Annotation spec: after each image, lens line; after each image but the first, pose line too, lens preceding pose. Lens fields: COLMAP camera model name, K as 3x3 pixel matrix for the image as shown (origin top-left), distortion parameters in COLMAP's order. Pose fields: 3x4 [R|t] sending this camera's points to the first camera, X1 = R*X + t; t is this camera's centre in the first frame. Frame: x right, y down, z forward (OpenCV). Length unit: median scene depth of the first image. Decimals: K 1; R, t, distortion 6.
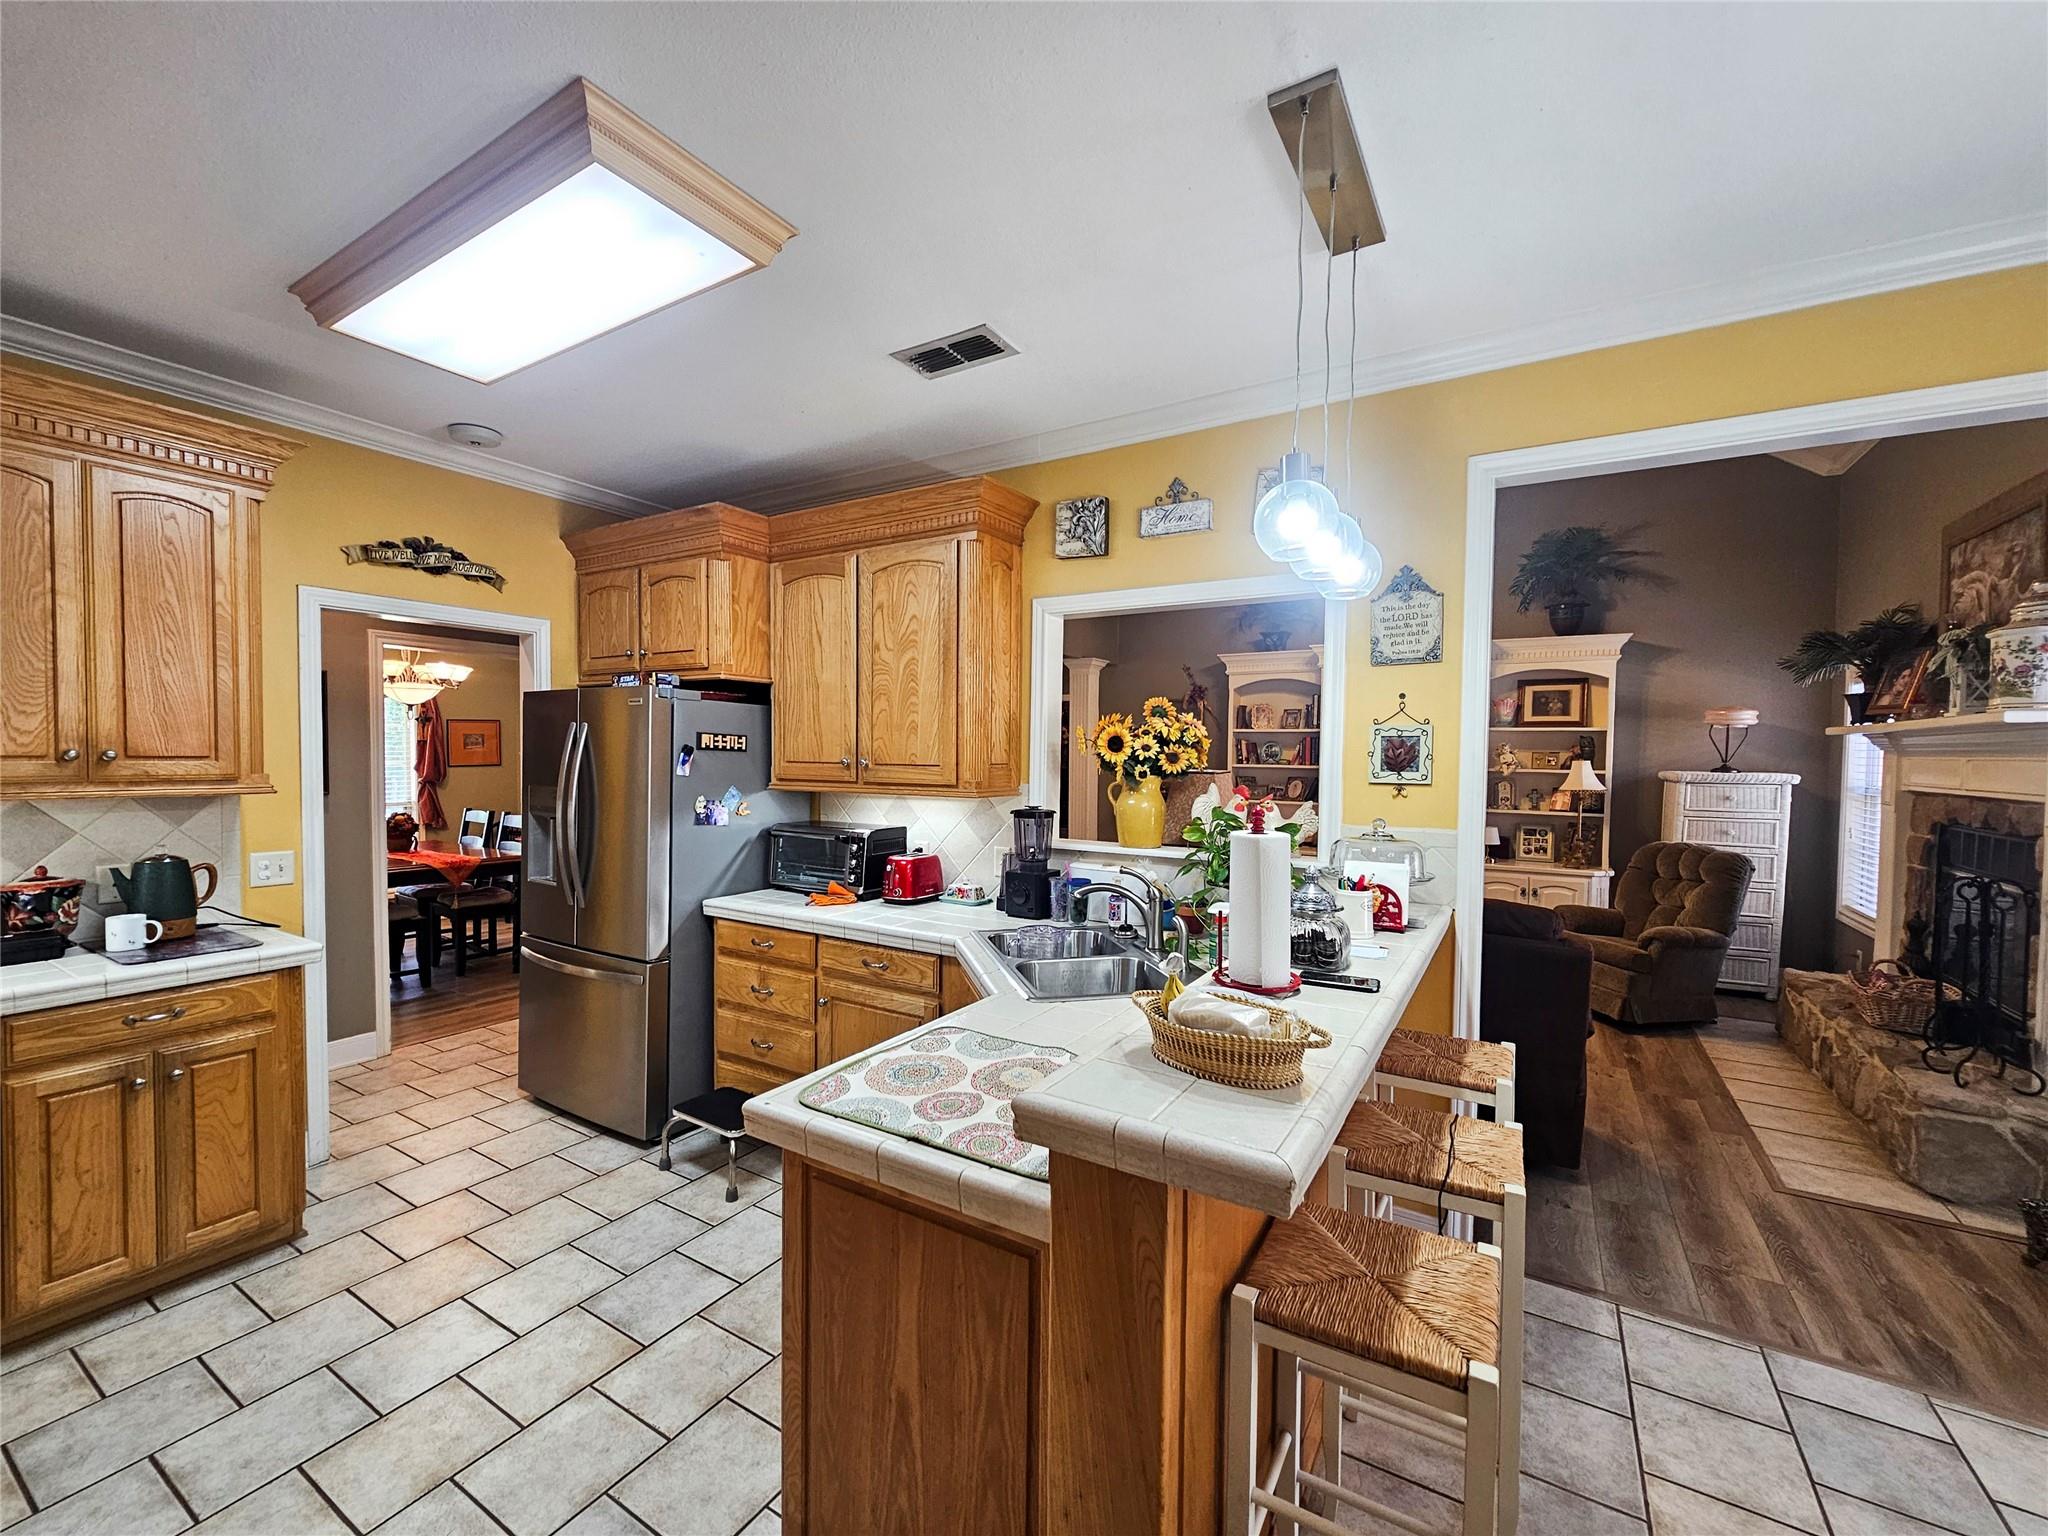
lens RADIAL K [[842.3, 0, 1015.7], [0, 842.3, 767.8], [0, 0, 1]] dist [0.001500, 0.000030]
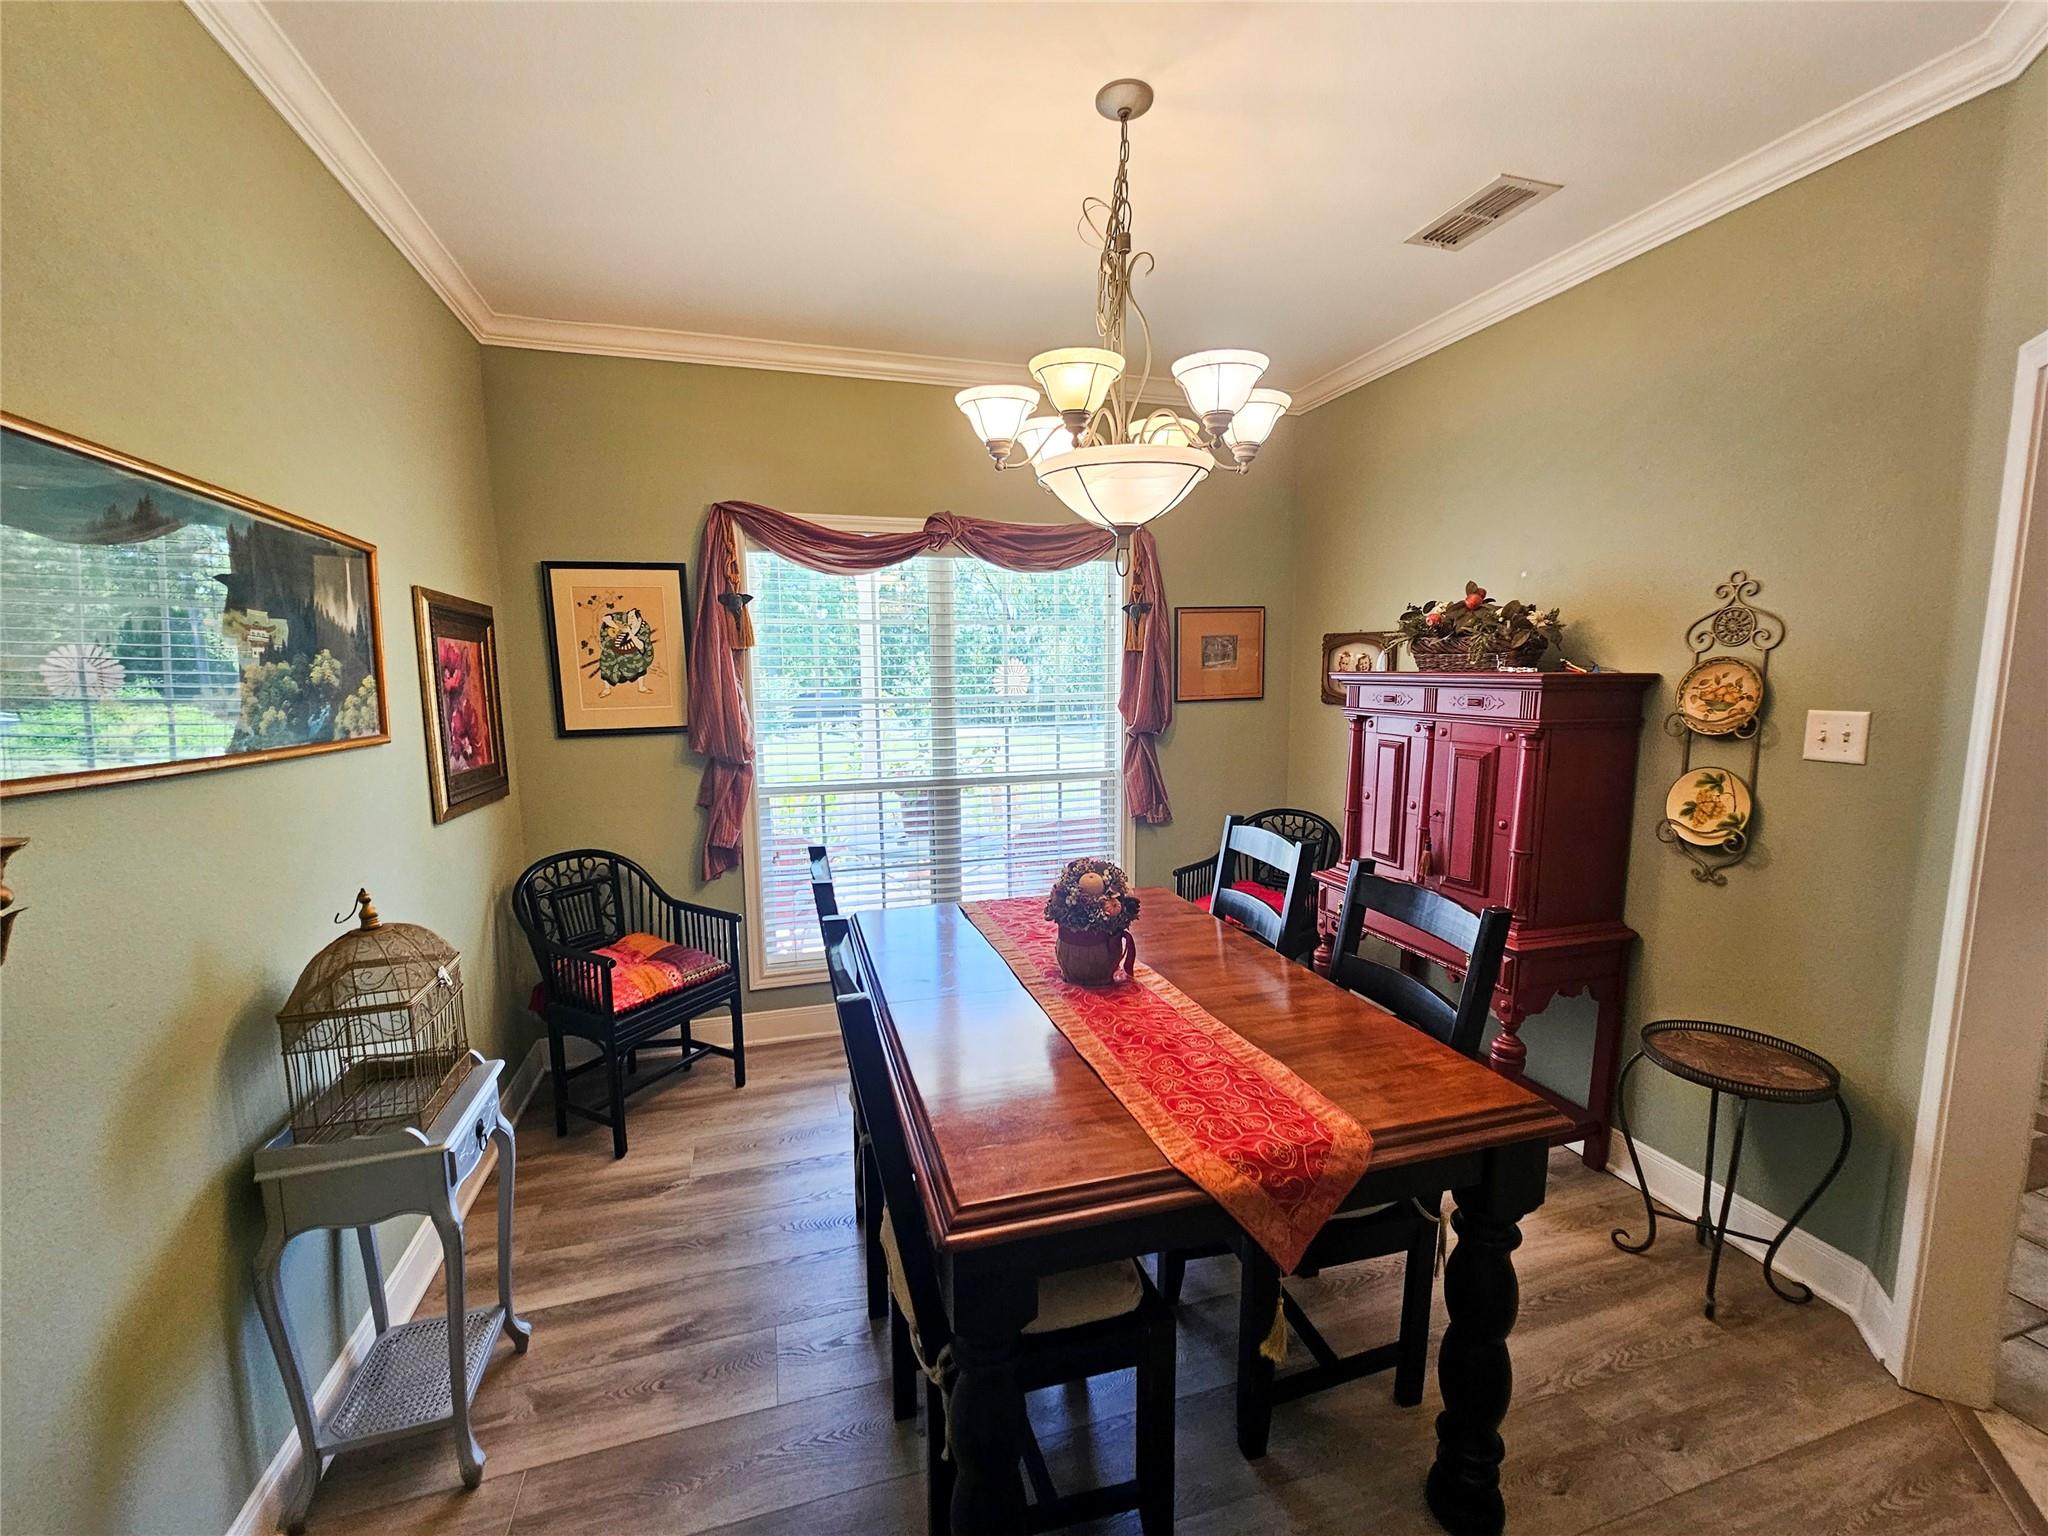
lens RADIAL K [[842.3, 0, 1024.0], [0, 842.3, 767.6], [0, 0, 1]] dist [0.001500, 0.000030]
pose [[0.752012, 0.066512, -0.655785, -0.424928], [-0.004930, 0.995436, 0.095307, -0.010227], [0.659131, -0.068439, 0.748908, 0.584294]]
